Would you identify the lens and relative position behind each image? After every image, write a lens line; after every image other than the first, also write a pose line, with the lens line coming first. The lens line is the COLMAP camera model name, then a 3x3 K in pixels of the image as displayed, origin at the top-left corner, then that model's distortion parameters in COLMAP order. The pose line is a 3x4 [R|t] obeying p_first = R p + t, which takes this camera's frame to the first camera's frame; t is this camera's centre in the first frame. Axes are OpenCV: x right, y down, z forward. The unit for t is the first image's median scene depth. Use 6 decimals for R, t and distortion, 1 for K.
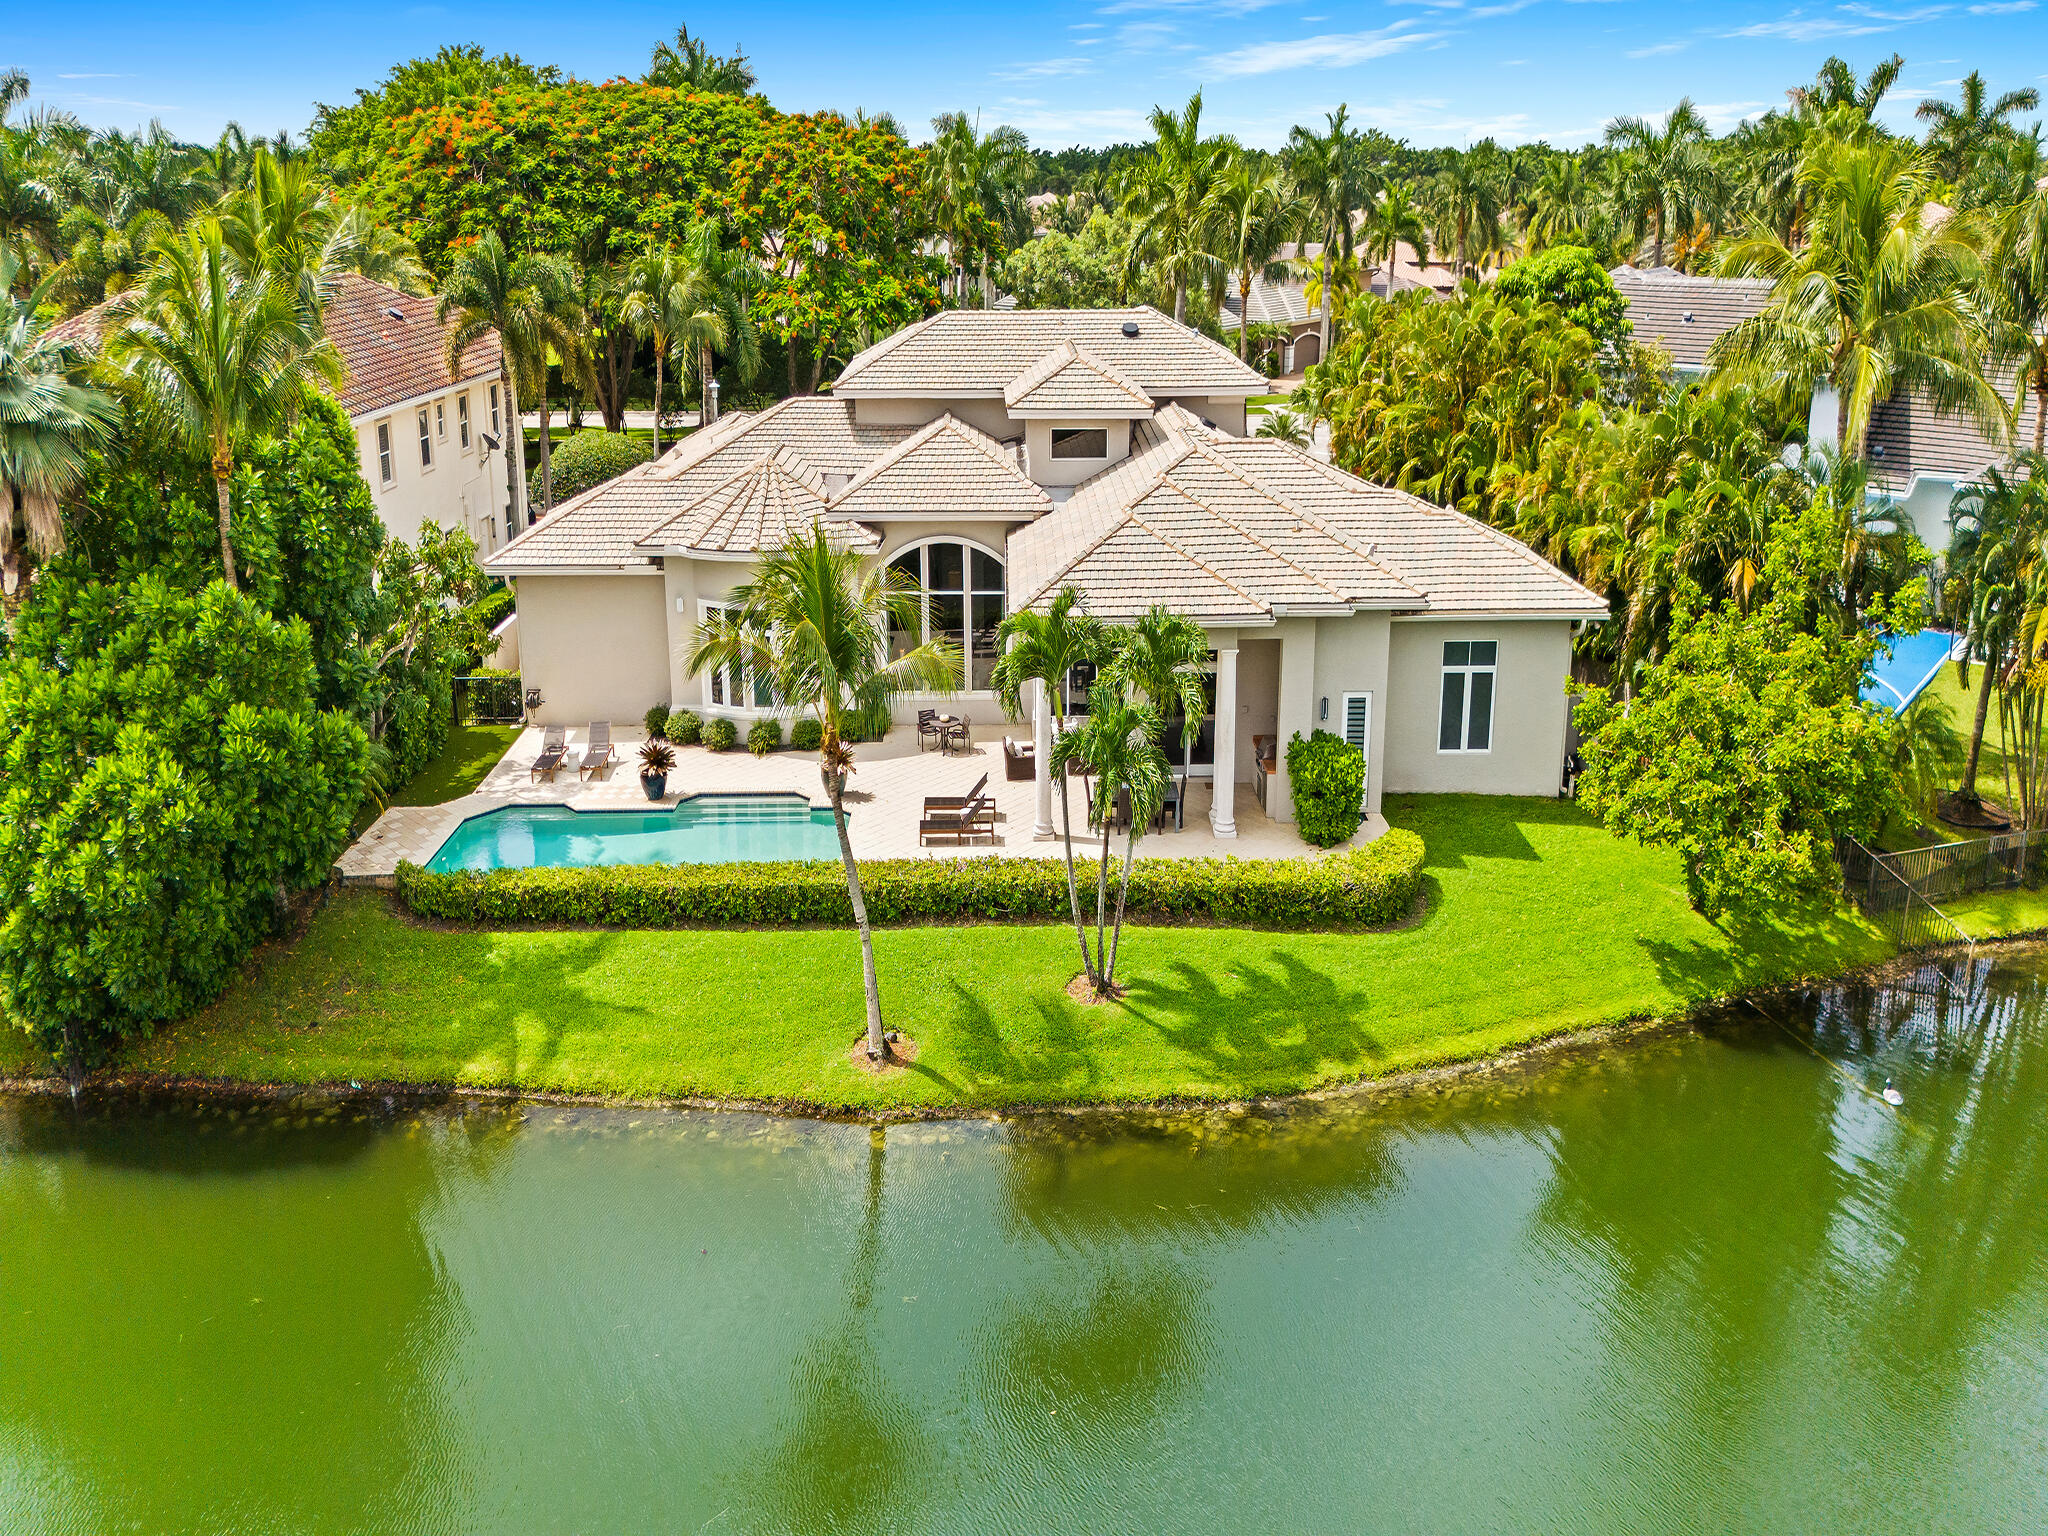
lens RADIAL K [[1451.9, 0, 1024.0], [0, 1451.9, 768.0], [0, 0, 1]] dist [0.063881, -0.043038]
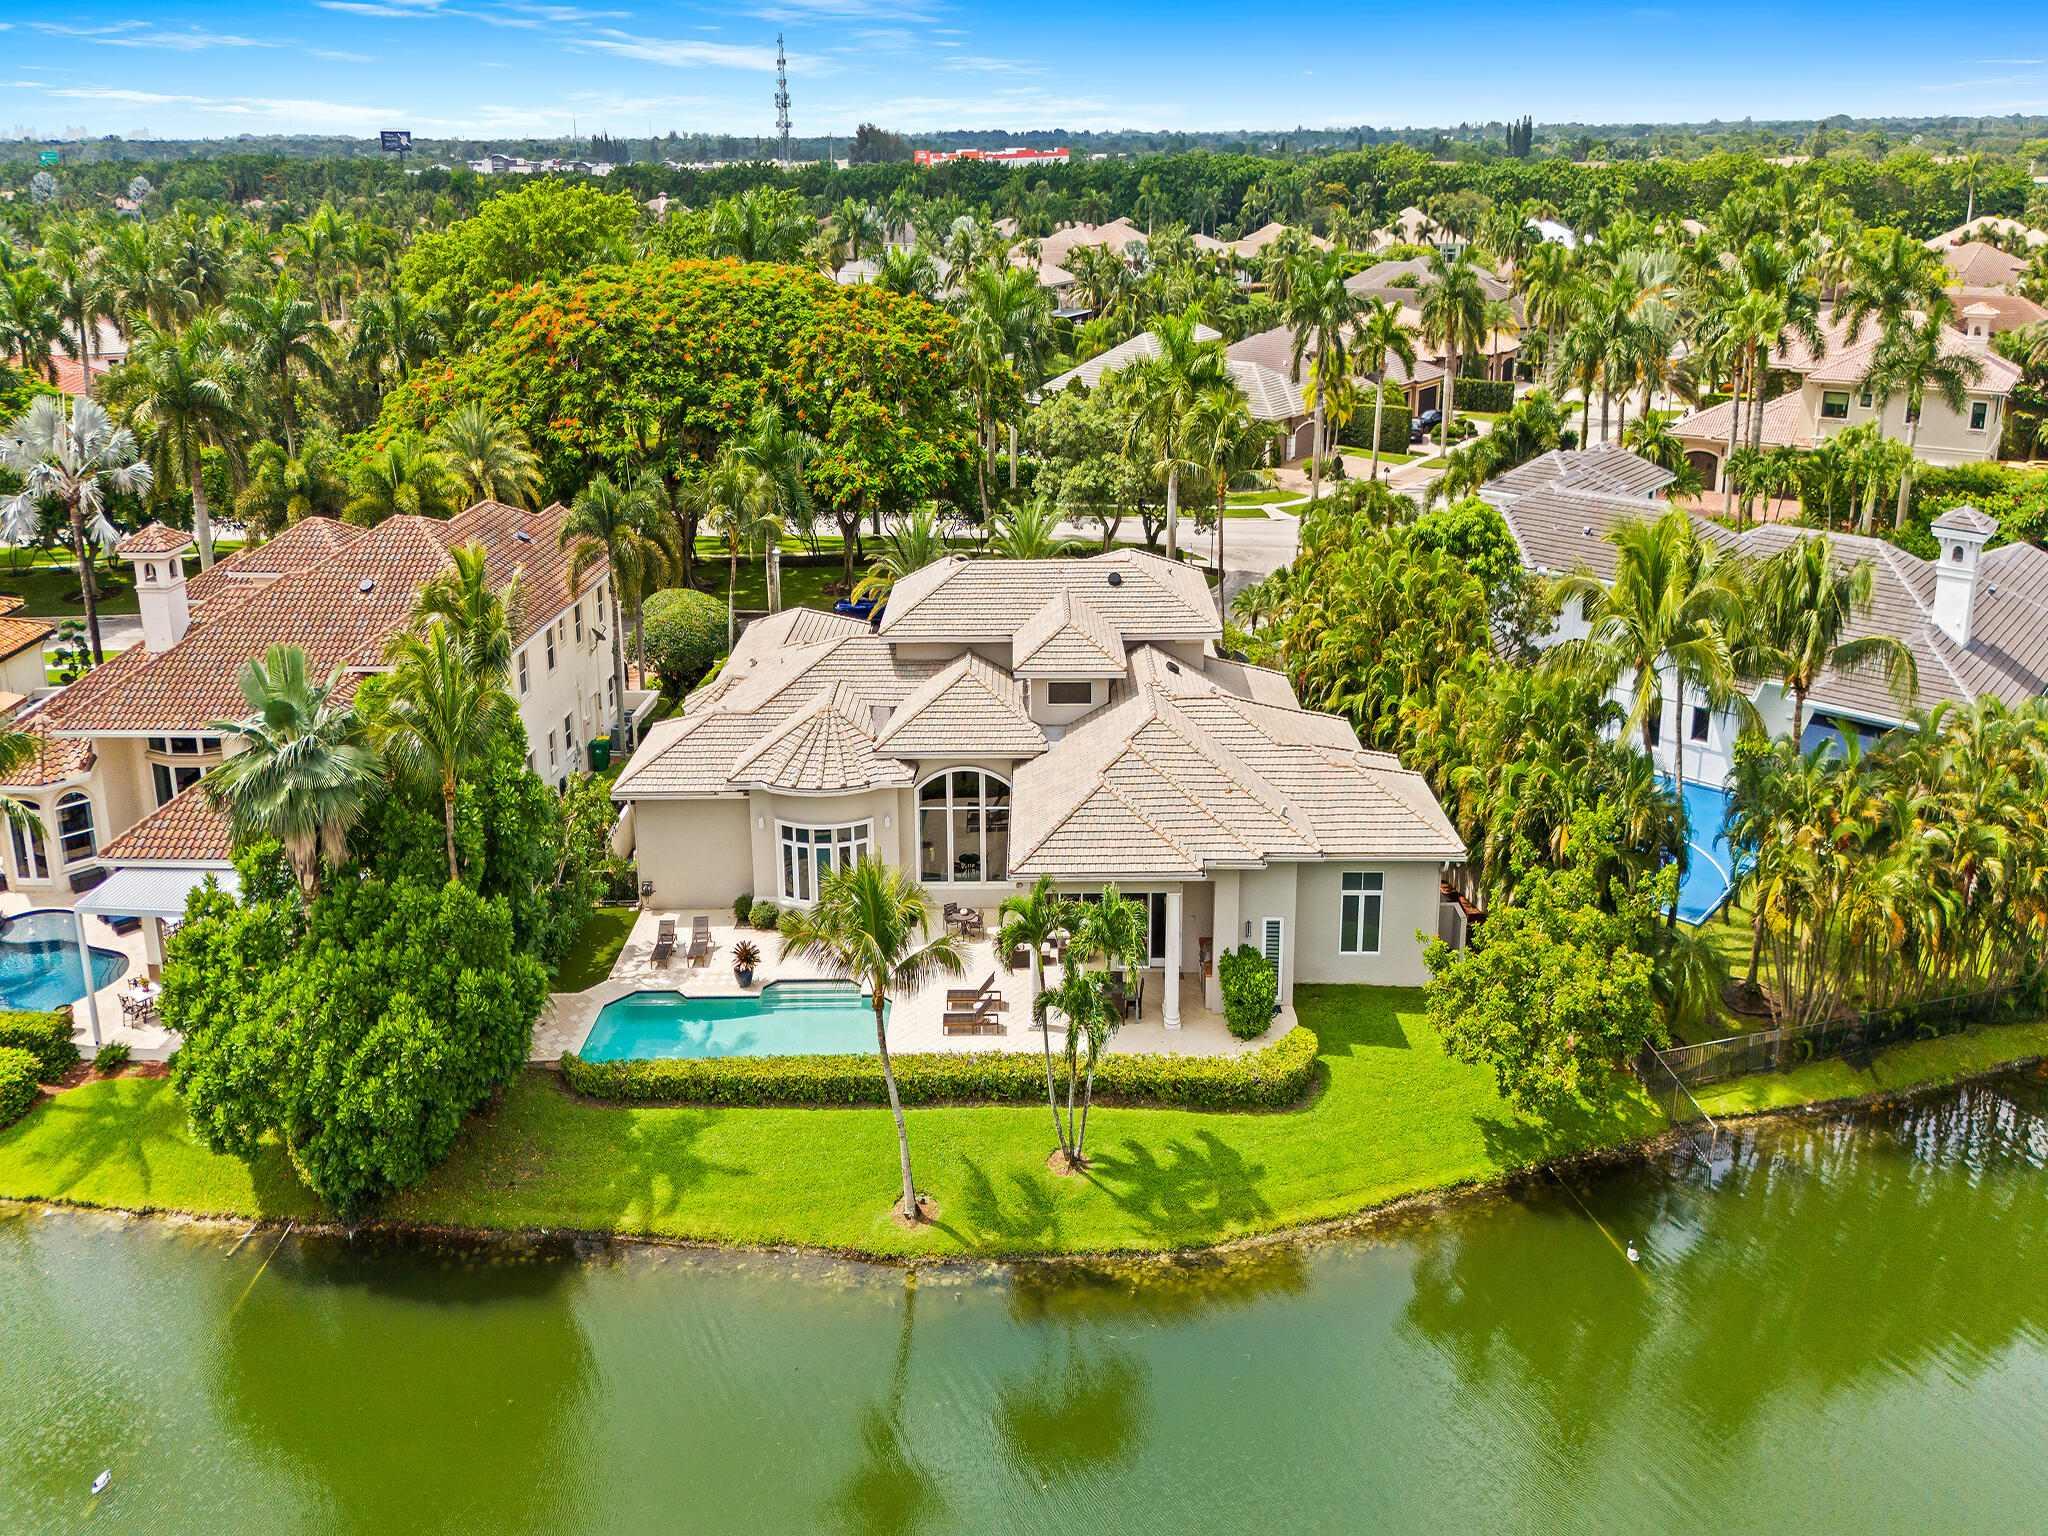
lens RADIAL K [[1436.2, 0, 1024.0], [0, 1436.2, 768.0], [0, 0, 1]] dist [0.095832, -0.114943]
pose [[0.999672, 0.002585, -0.025497, 0.035069], [-0.002052, 0.999779, 0.020938, -0.215105], [0.025546, -0.020879, 0.999456, -0.315506]]
